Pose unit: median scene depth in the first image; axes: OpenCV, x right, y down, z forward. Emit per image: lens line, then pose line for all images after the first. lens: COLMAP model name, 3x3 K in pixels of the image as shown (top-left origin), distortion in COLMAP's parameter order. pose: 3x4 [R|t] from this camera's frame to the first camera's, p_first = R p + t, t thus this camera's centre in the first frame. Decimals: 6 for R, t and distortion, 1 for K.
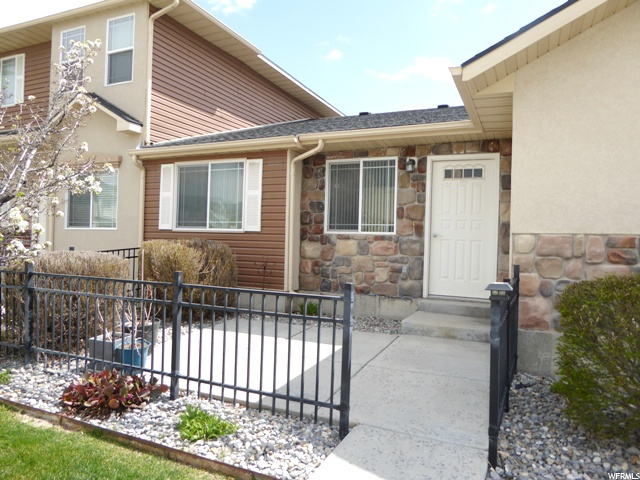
lens RADIAL K [[455.2, 0, 320.0], [0, 455.2, 240.0], [0, 0, 1]] dist [-0.004547, -0.000933]
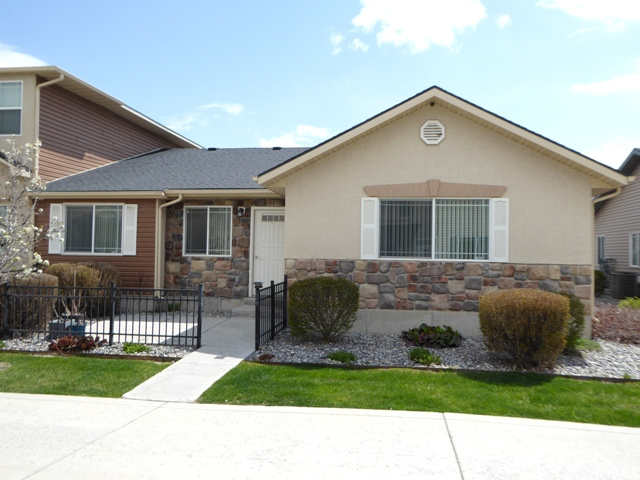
lens RADIAL K [[529.1, 0, 320.0], [0, 529.1, 240.0], [0, 0, 1]] dist [0.044847, -0.006552]
pose [[0.958625, -0.002768, 0.284660, -0.054282], [0.007837, 0.999830, -0.016670, -0.035171], [-0.284565, 0.018211, 0.958484, -0.781067]]
